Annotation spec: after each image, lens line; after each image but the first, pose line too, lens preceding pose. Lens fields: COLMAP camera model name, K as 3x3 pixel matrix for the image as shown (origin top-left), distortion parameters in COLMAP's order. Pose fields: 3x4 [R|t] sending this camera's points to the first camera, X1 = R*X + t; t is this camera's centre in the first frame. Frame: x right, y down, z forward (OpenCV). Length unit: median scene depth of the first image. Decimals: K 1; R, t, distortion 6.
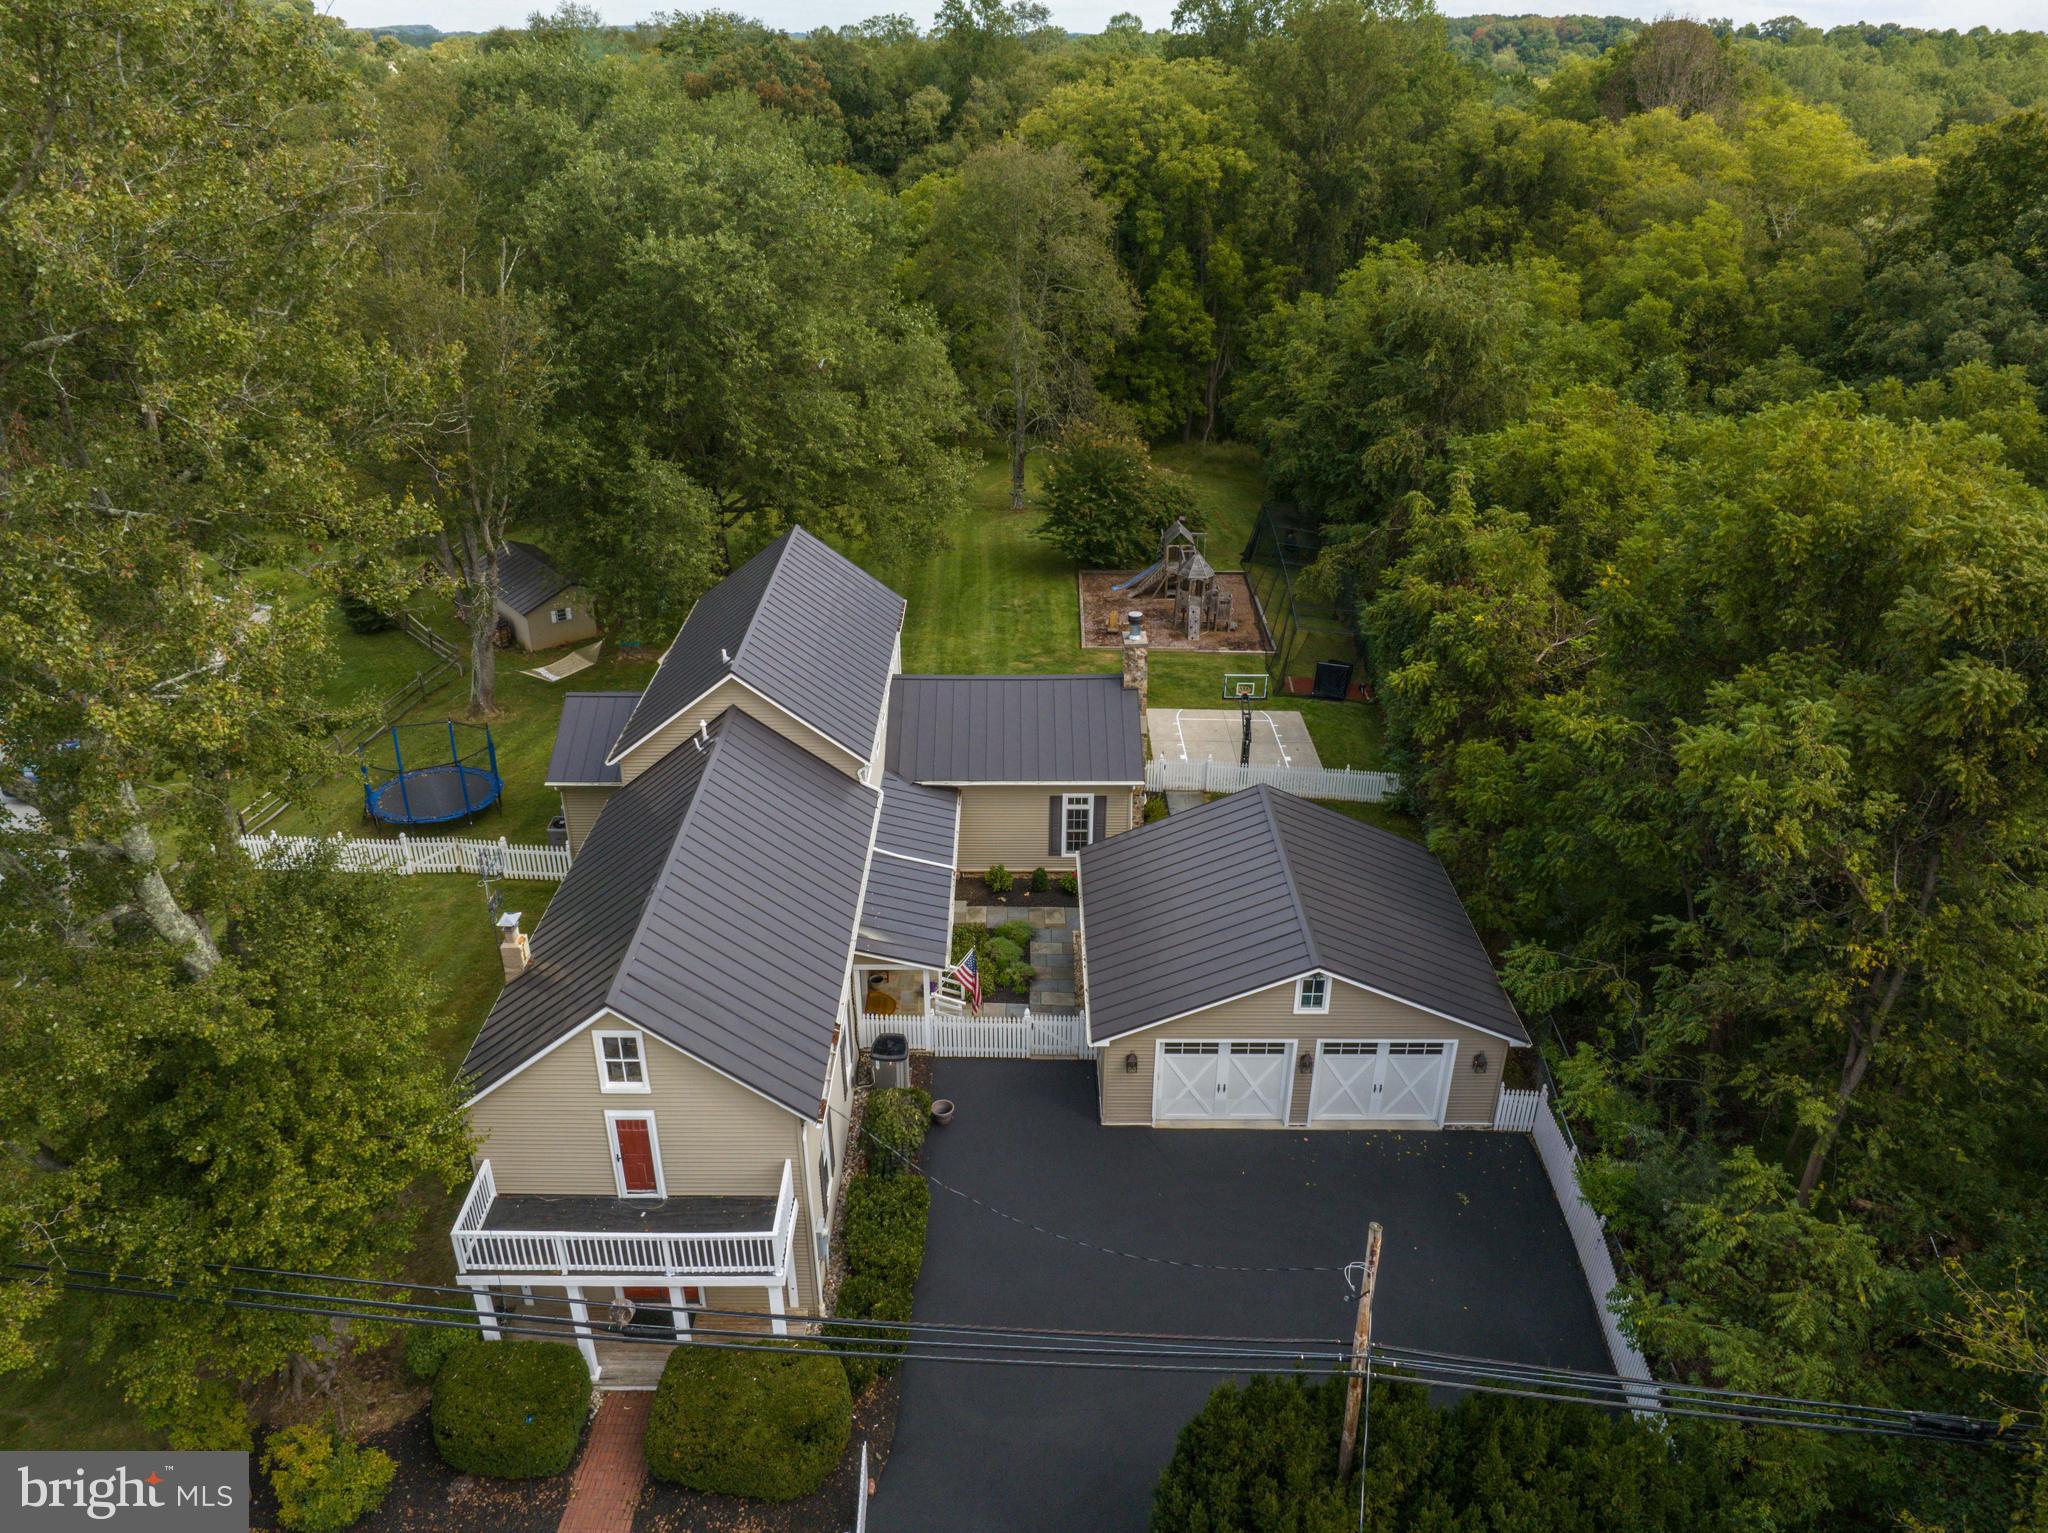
lens RADIAL K [[1440.5, 0, 1024.0], [0, 1440.5, 766.5], [0, 0, 1]] dist [-0.034734, 0.000863]
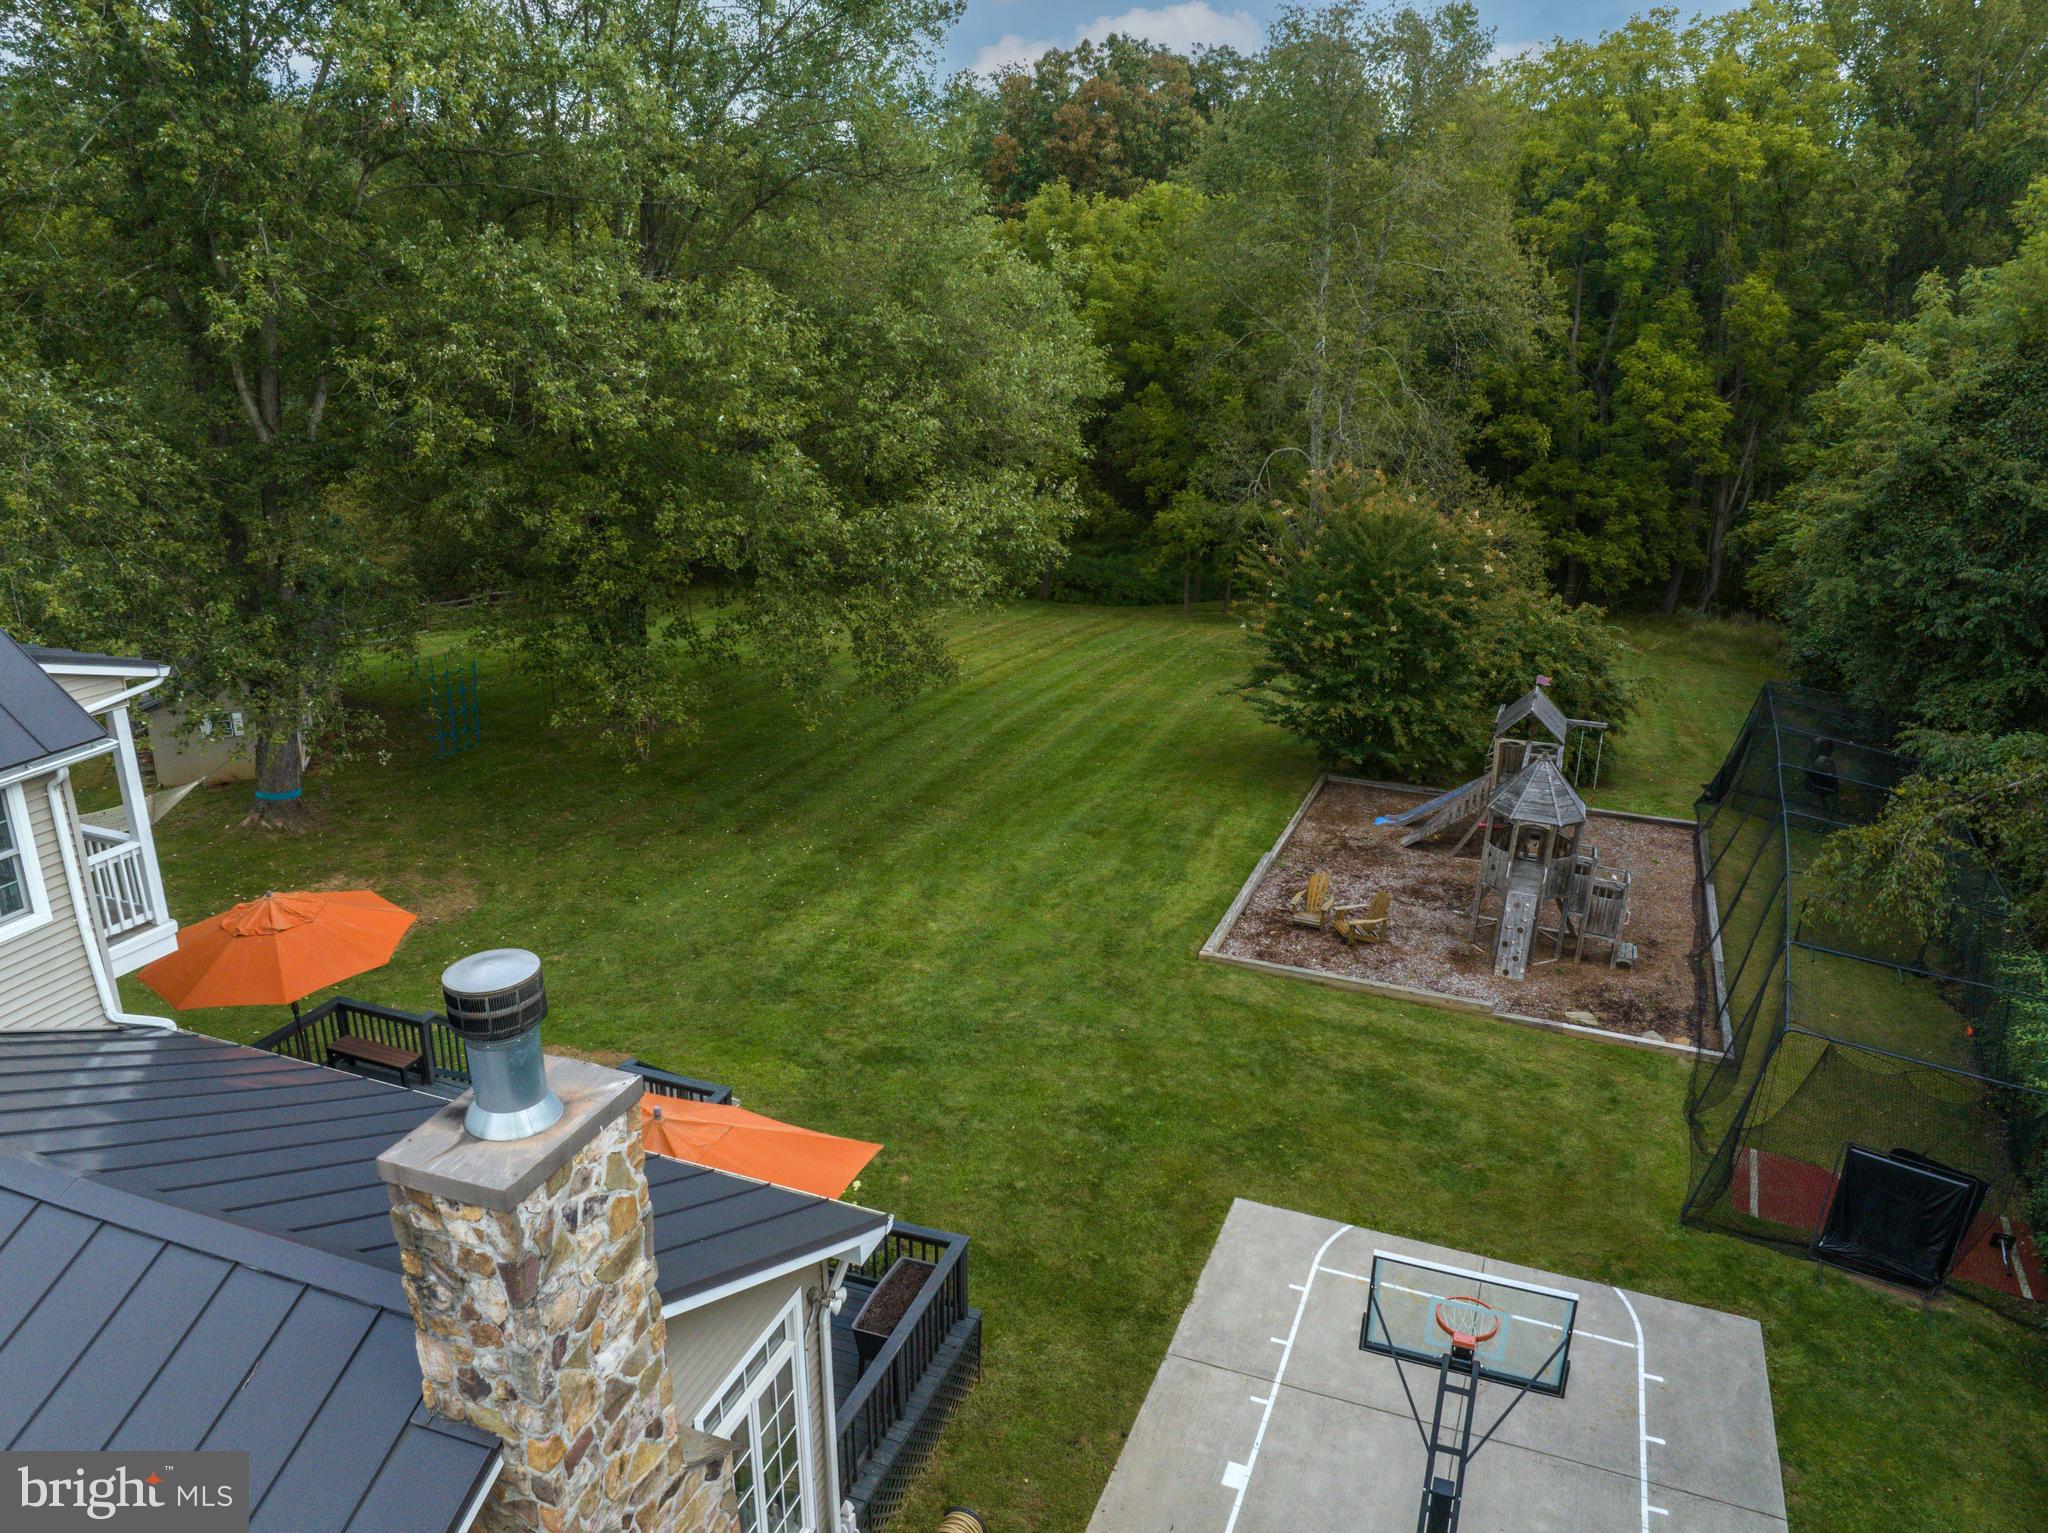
lens RADIAL K [[1440.5, 0, 1024.0], [0, 1440.5, 766.5], [0, 0, 1]] dist [-0.034734, 0.000863]
pose [[0.933886, 0.117005, -0.337886, 0.112383], [-0.161901, 0.980900, -0.107808, -0.075874], [0.318819, 0.155385, 0.934992, 0.551012]]
